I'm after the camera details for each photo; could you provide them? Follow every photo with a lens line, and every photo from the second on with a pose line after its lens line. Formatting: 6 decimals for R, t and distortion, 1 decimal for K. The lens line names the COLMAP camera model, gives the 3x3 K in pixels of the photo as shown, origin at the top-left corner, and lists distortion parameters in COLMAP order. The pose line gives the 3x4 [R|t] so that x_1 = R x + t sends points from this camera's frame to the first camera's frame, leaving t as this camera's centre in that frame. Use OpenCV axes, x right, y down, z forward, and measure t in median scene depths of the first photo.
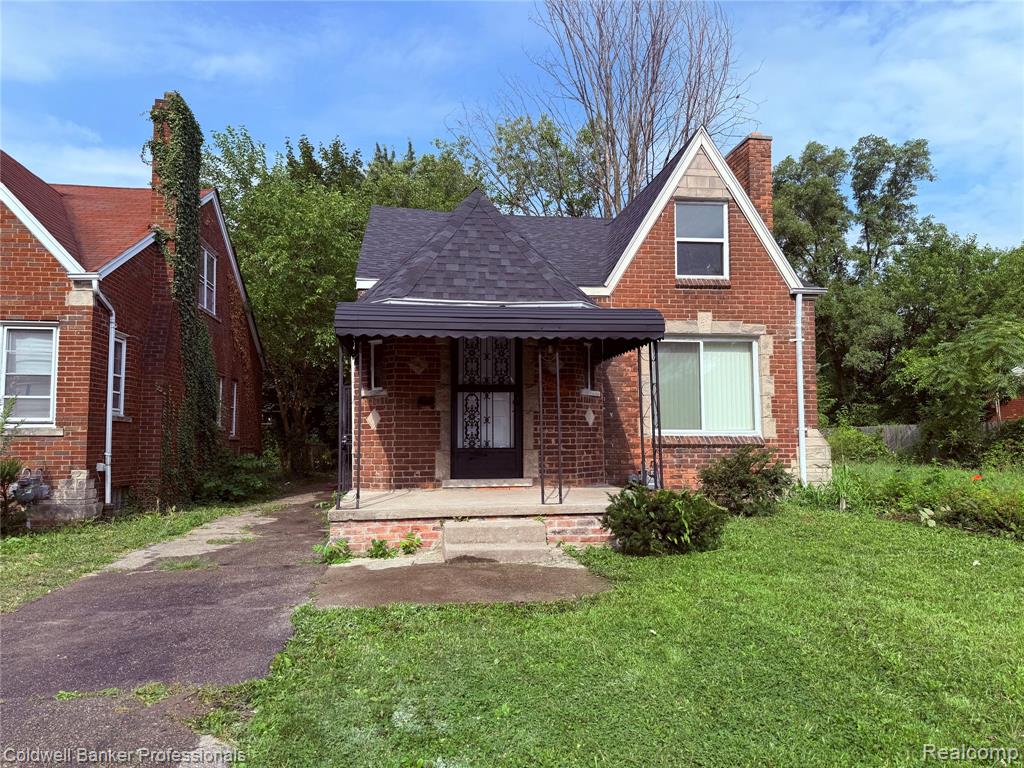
lens RADIAL K [[728.2, 0, 499.1], [0, 728.2, 387.7], [0, 0, 1]] dist [0.113028, -0.199732]
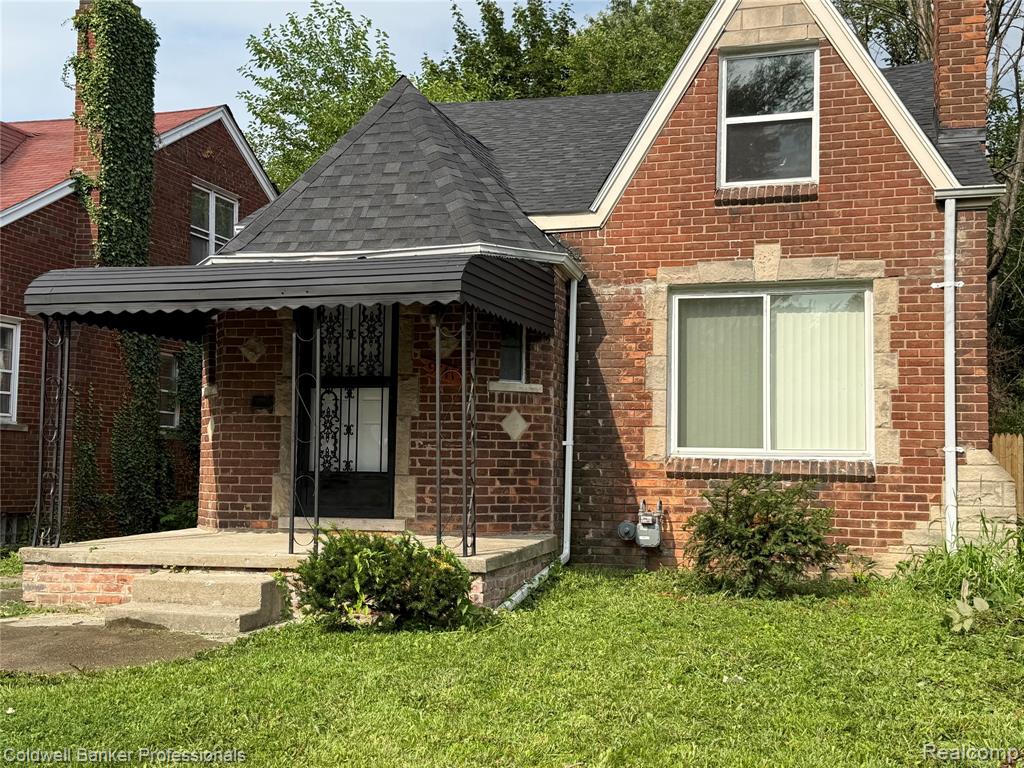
lens RADIAL K [[1224.9, 0, 473.5], [0, 1224.9, 380.9], [0, 0, 1]] dist [0.093351, -0.036809]
pose [[0.906699, -0.012626, -0.421589, 0.537852], [0.013451, 0.999909, -0.001017, 0.002334], [0.421563, -0.004749, 0.906787, 0.031484]]
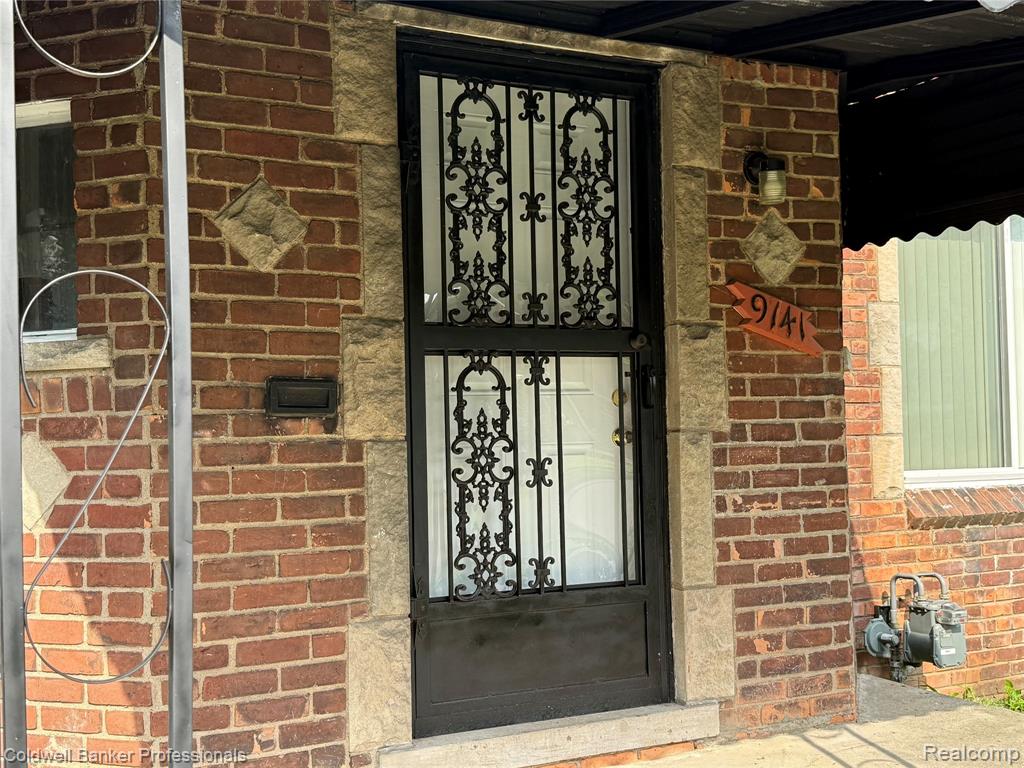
lens RADIAL K [[1242.9, 0, 497.2], [0, 1242.9, 388.9], [0, 0, 1]] dist [0.103448, -0.026620]
pose [[0.943626, -0.004362, 0.330985, -0.158531], [-0.008130, 0.999306, 0.036347, 0.002149], [-0.330913, -0.036989, 0.942936, 0.596520]]
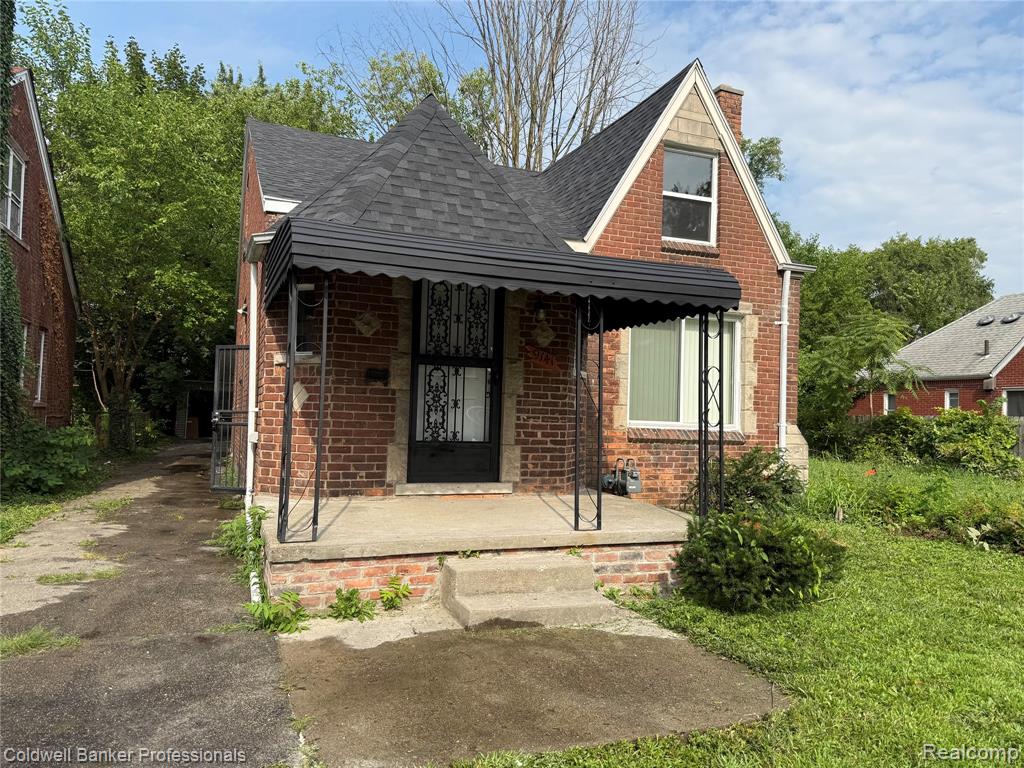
lens RADIAL K [[728.2, 0, 499.1], [0, 728.2, 387.7], [0, 0, 1]] dist [0.113028, -0.199732]
pose [[0.969989, 0.043432, 0.239240, -0.146622], [-0.052679, 0.998086, 0.032391, 0.001392], [-0.237376, -0.044022, 0.970420, 0.257738]]
